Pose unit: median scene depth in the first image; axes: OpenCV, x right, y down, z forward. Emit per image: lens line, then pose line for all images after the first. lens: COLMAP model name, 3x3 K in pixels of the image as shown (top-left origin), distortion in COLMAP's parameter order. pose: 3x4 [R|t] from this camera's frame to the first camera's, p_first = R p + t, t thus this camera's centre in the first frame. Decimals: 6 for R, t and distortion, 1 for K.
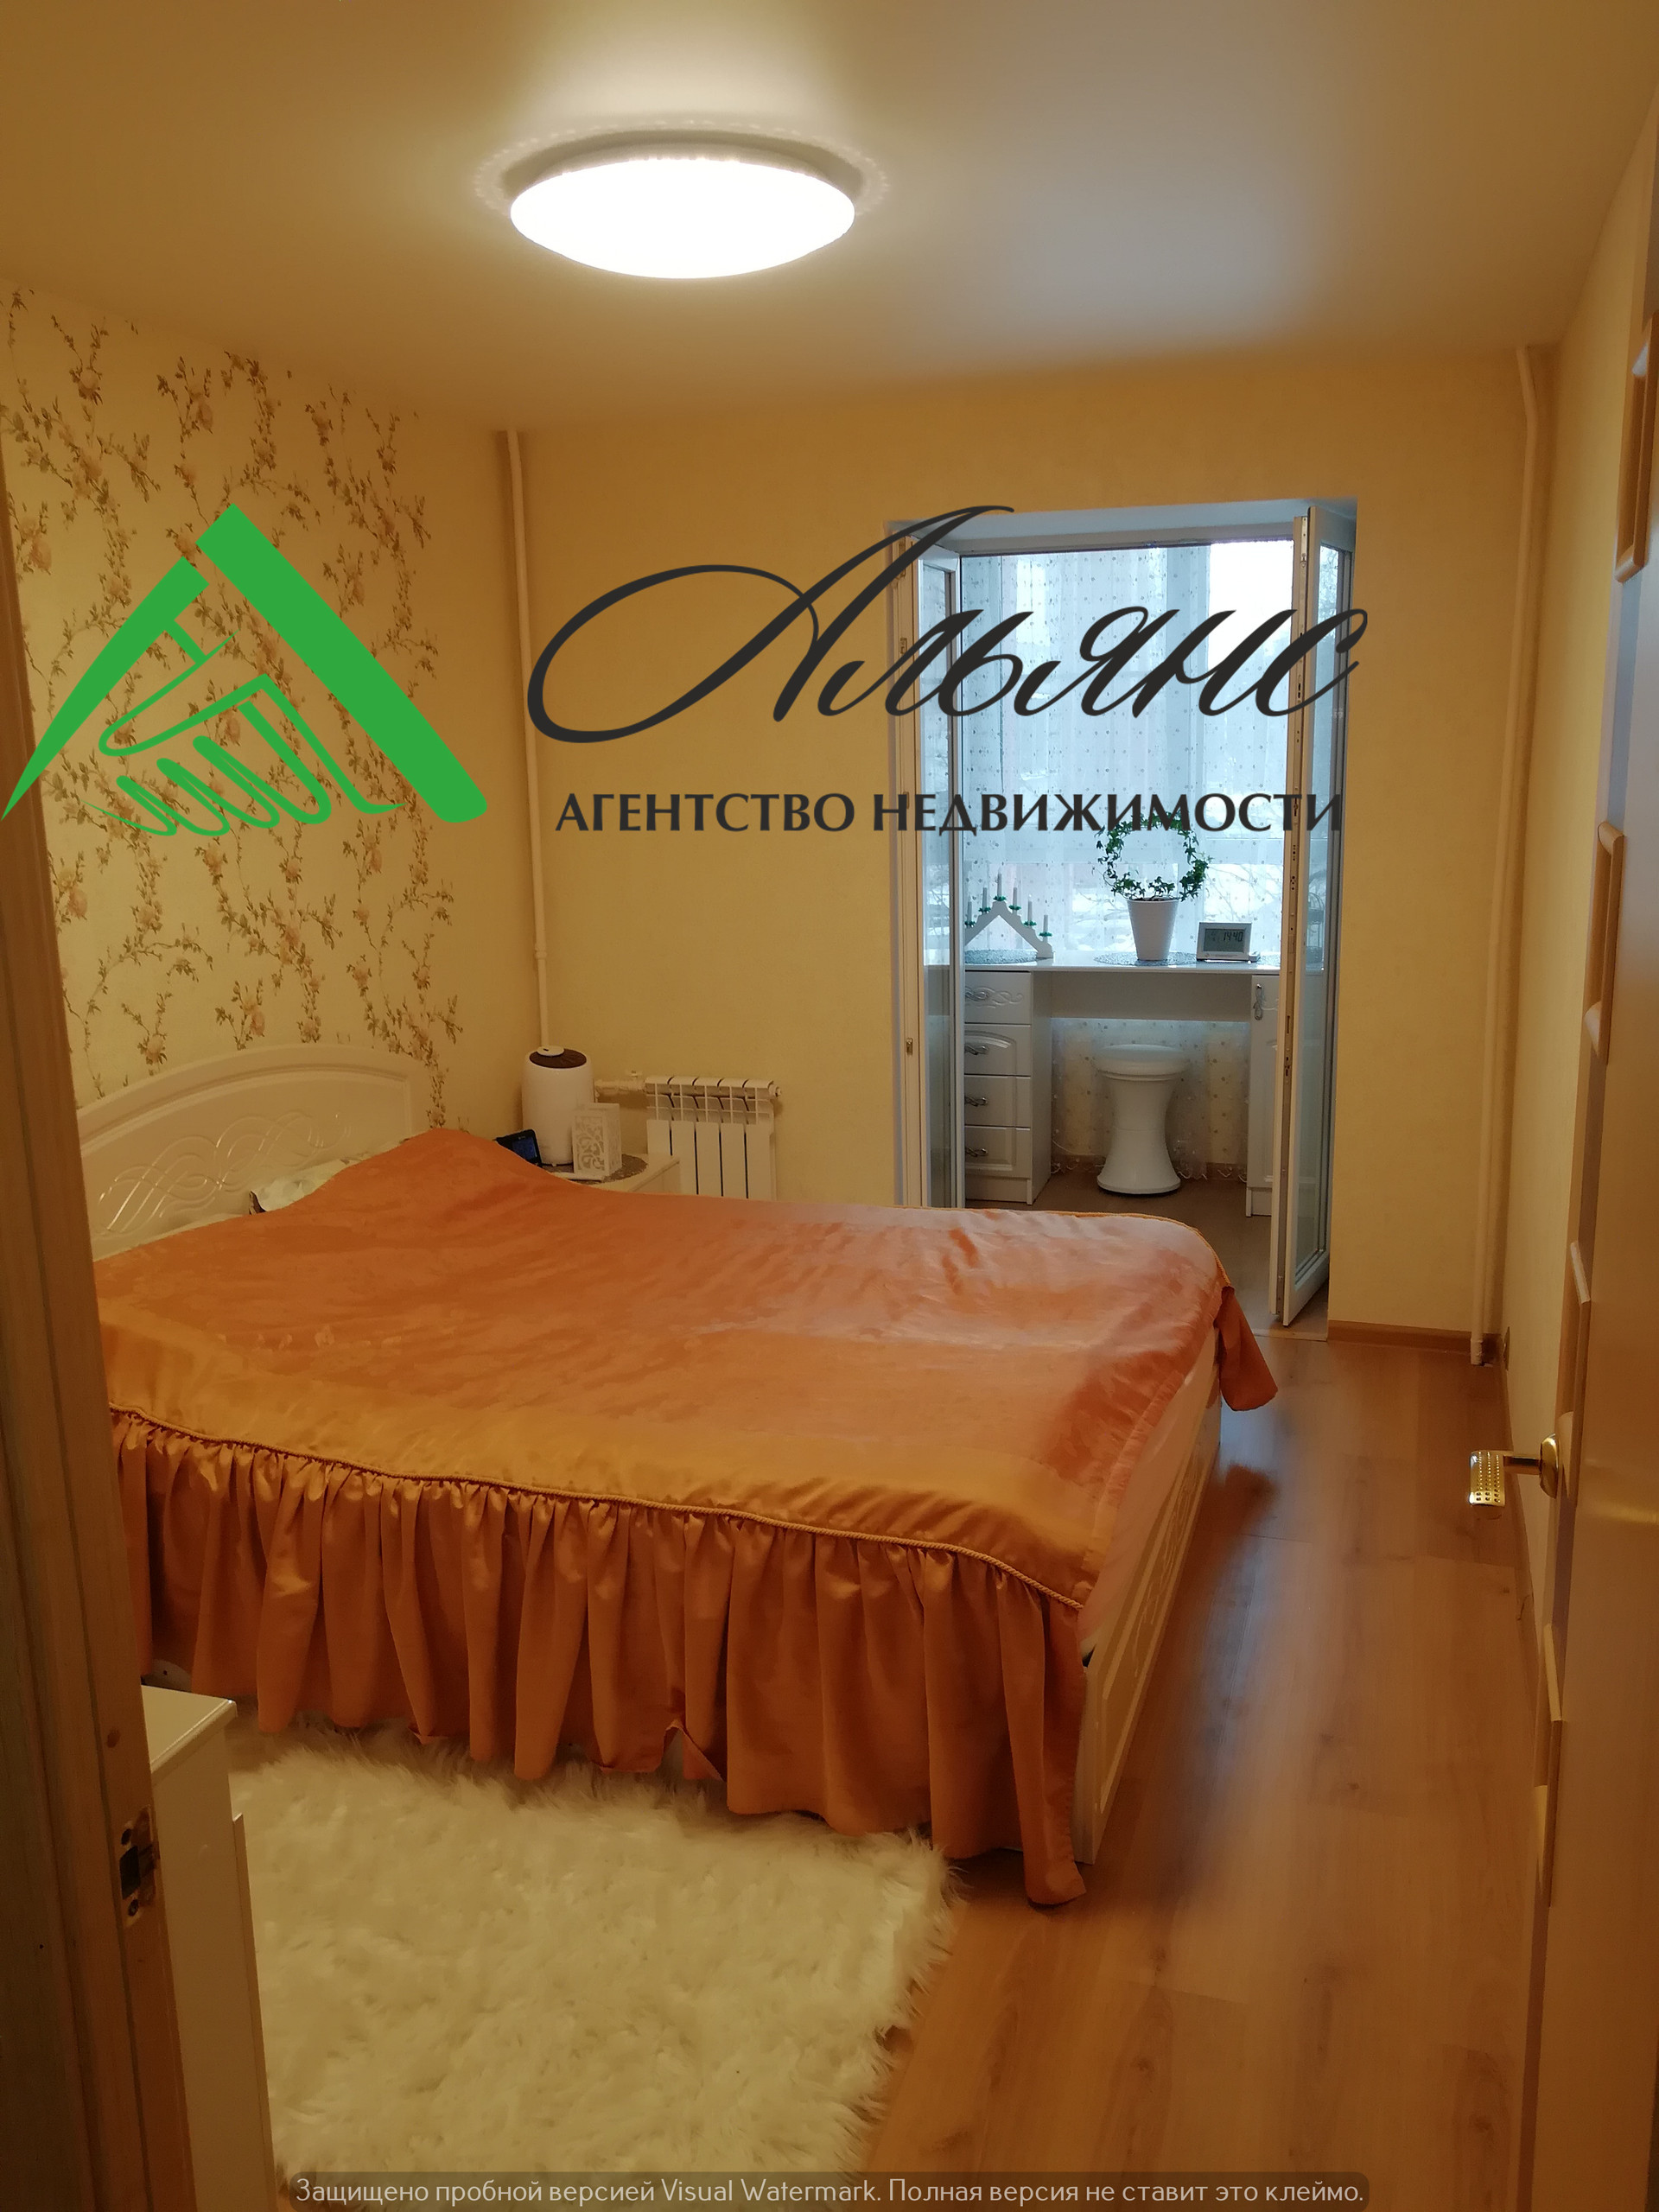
lens RADIAL K [[1807.3, 0, 805.4], [0, 1807.3, 1120.3], [0, 0, 1]] dist [0.011437, 0.016228]
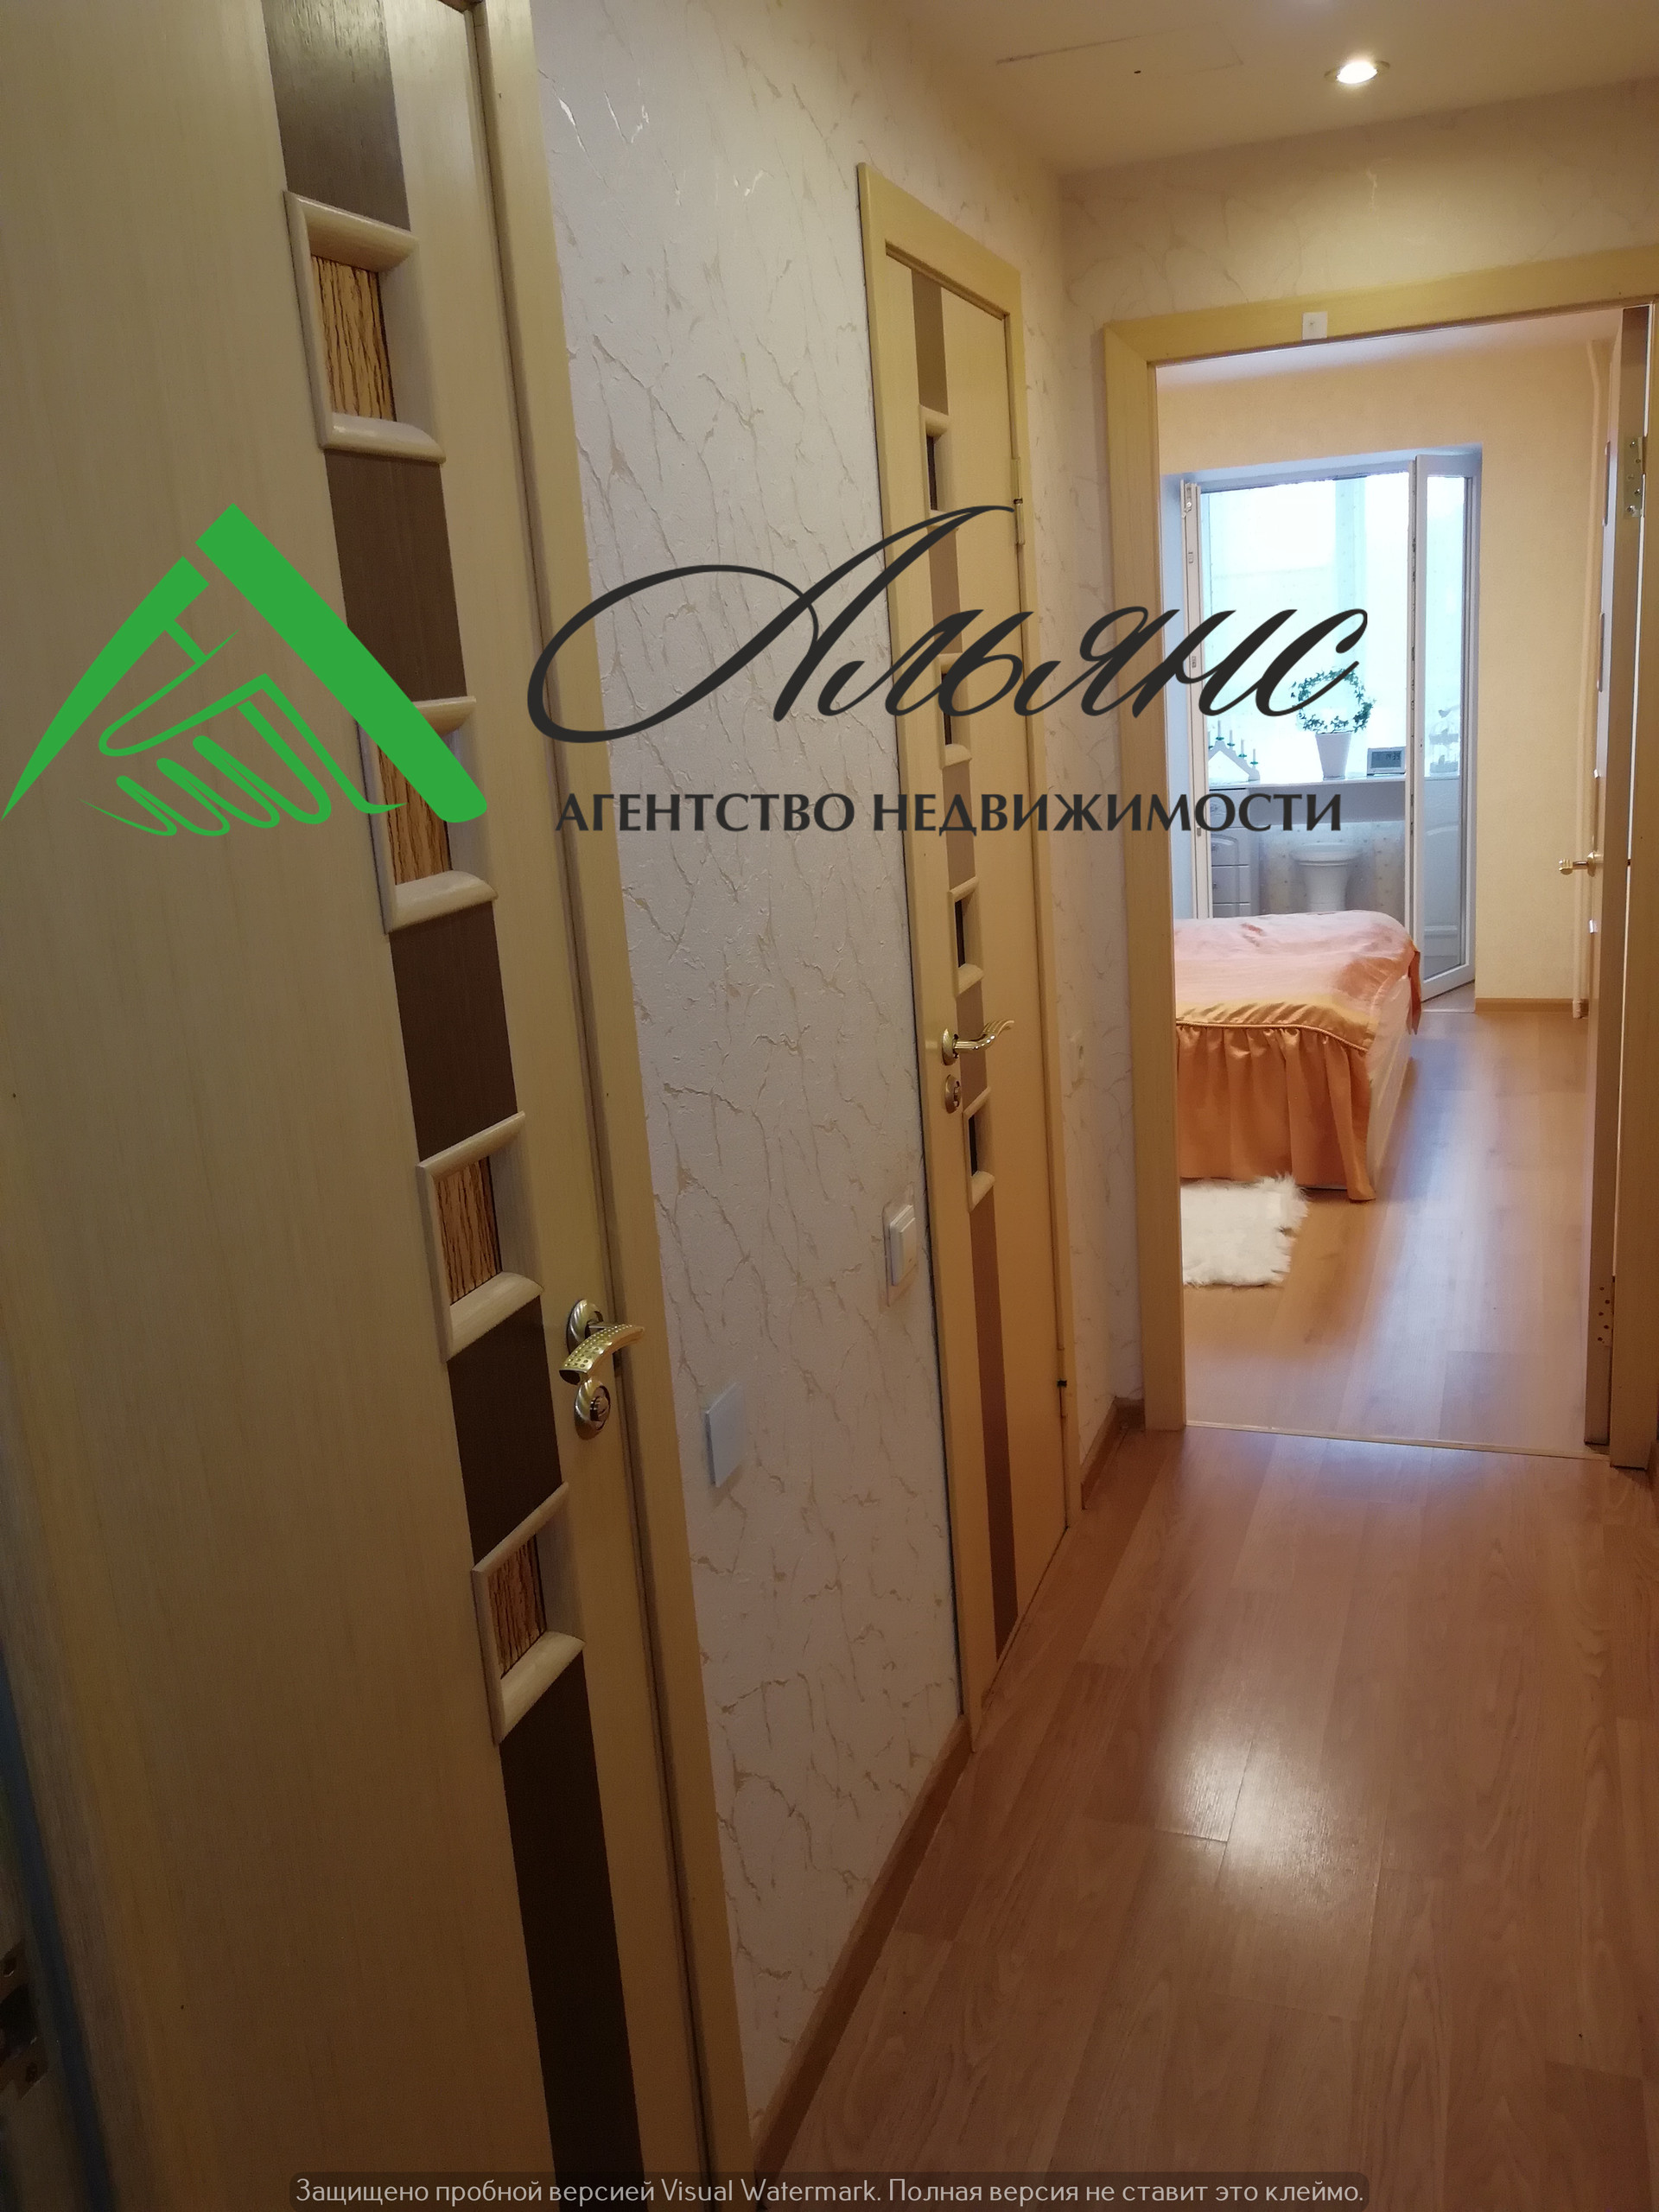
lens RADIAL K [[1807.3, 0, 830.2], [0, 1807.3, 1093.8], [0, 0, 1]] dist [0.011437, 0.016228]
pose [[0.998374, -0.038582, -0.041961, -0.148795], [0.039841, 0.998768, 0.029580, 0.100177], [0.040769, -0.031204, 0.998681, -0.419972]]
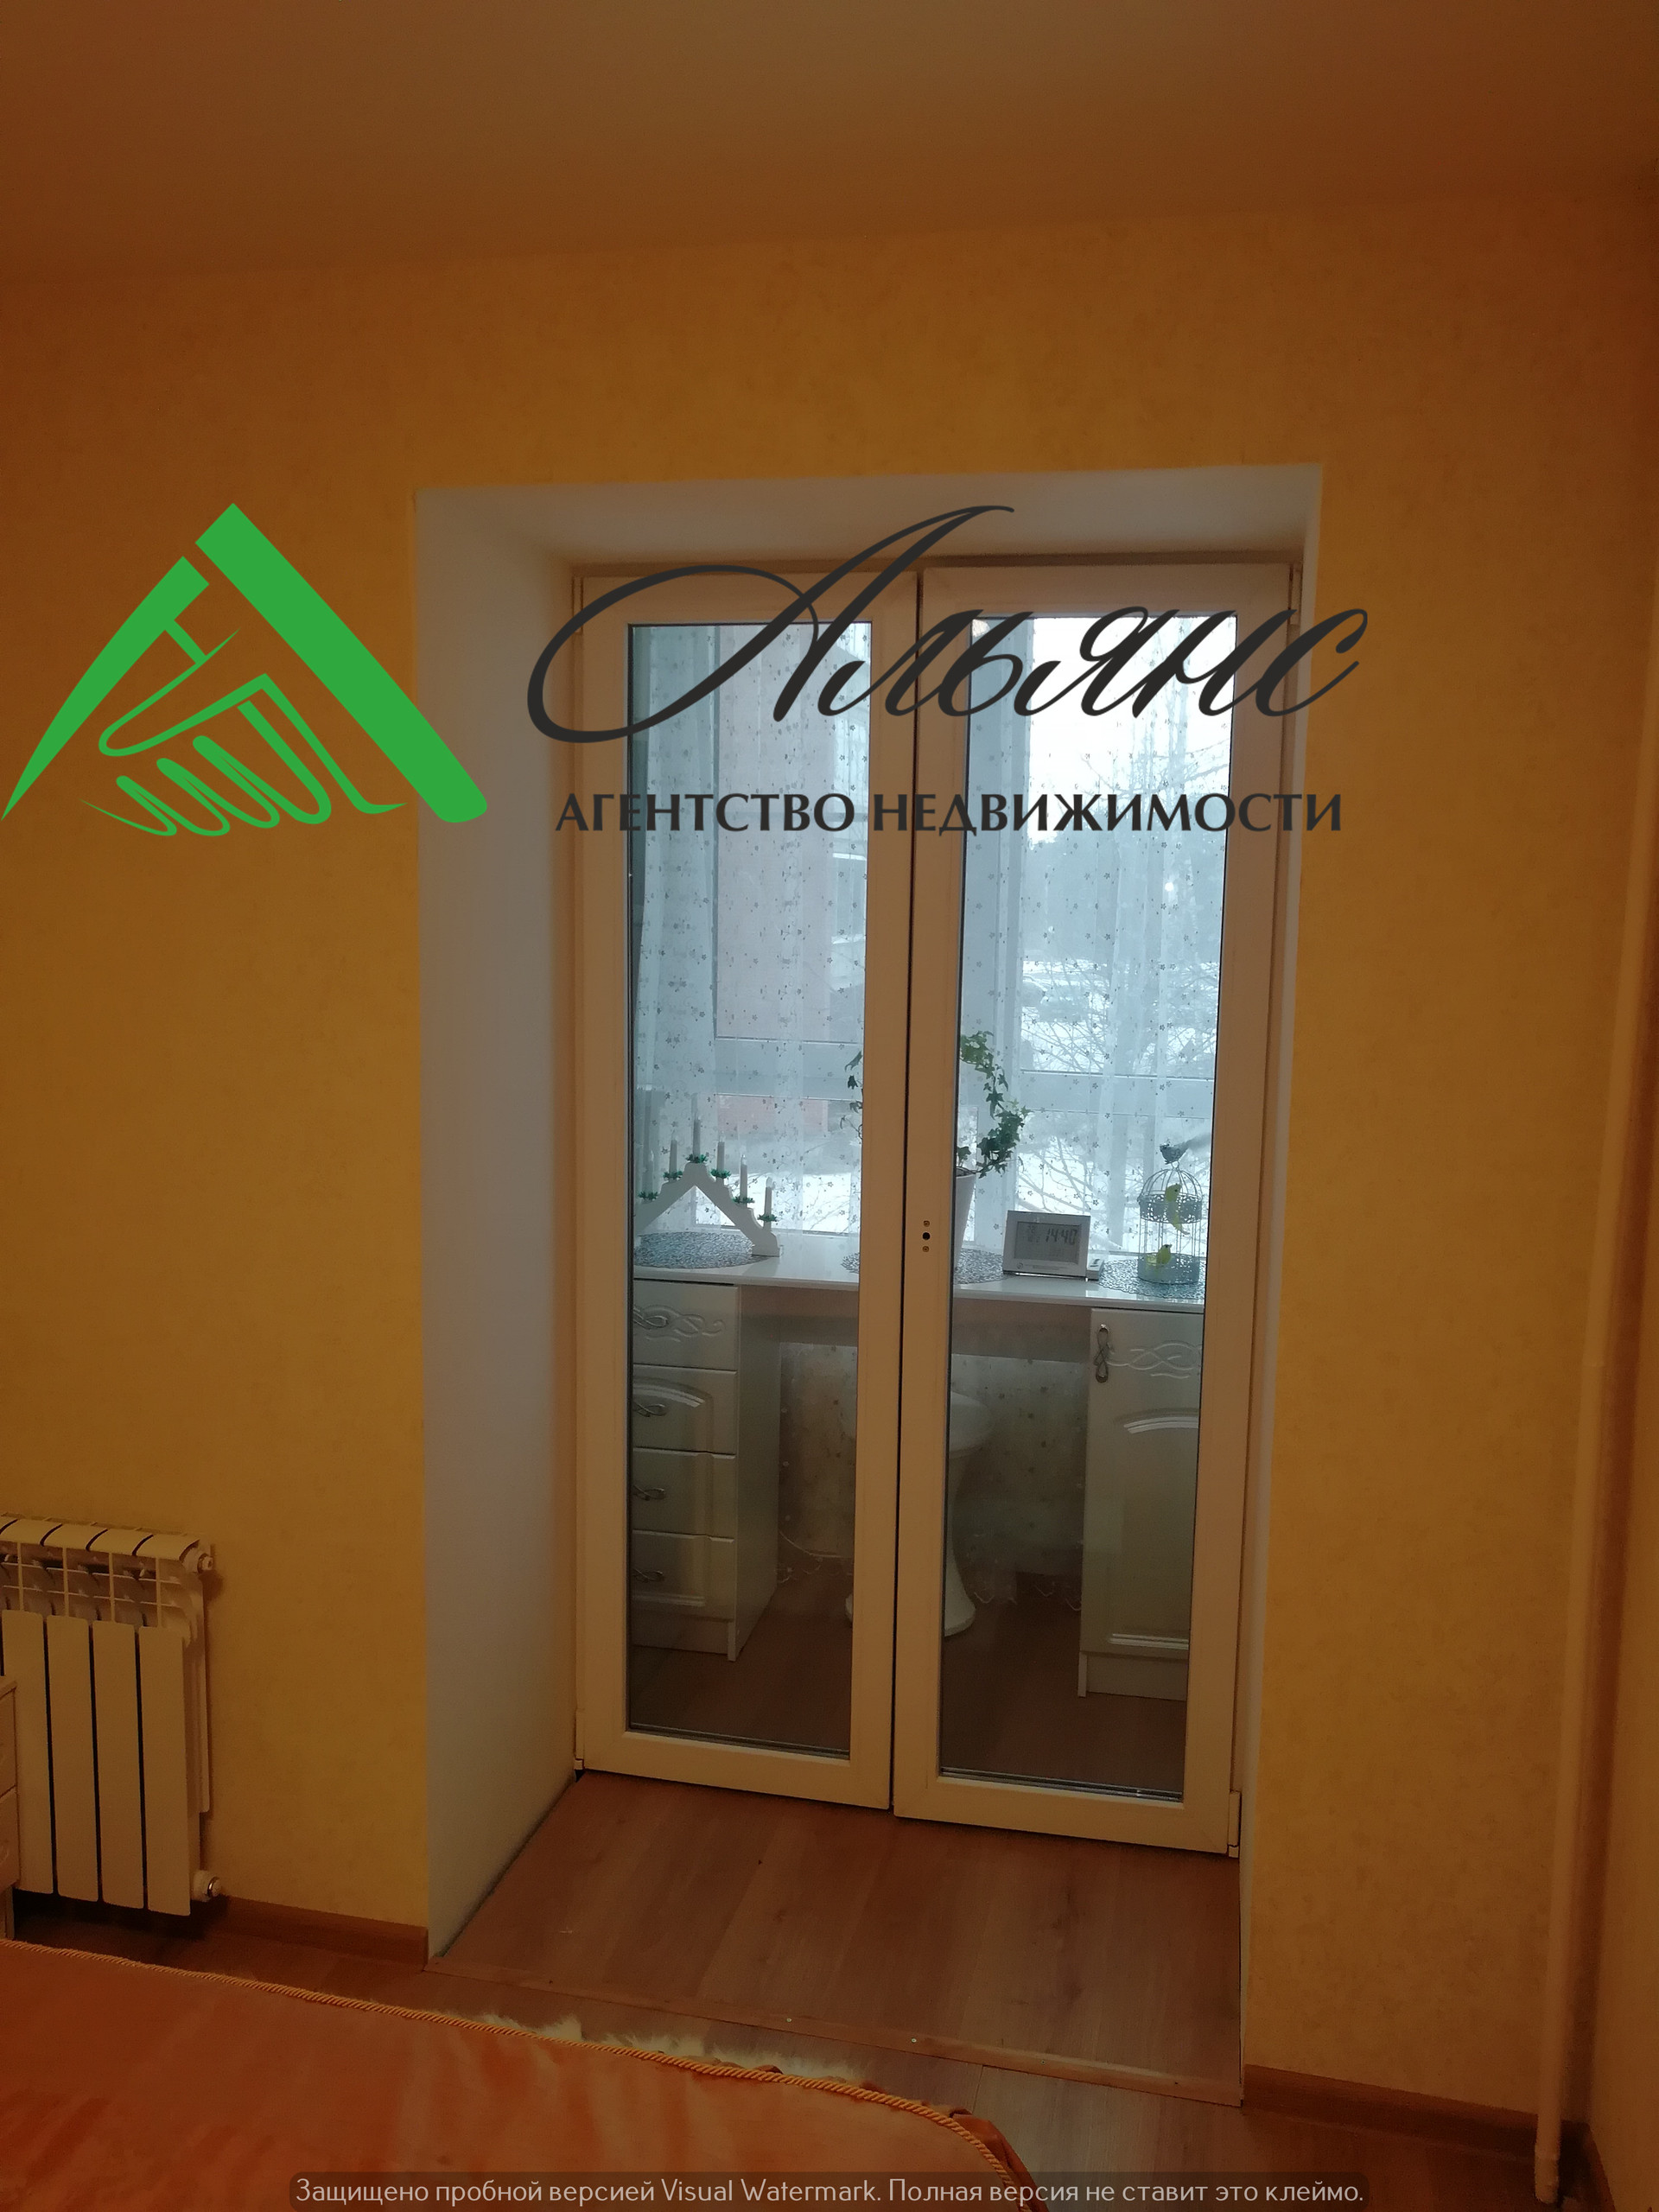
lens RADIAL K [[1807.3, 0, 832.4], [0, 1807.3, 1106.6], [0, 0, 1]] dist [0.011437, 0.016228]
pose [[0.993105, 0.030454, 0.113205, 0.087015], [-0.019964, 0.995496, -0.092673, -0.087718], [-0.115517, 0.089774, 0.989240, 0.392060]]
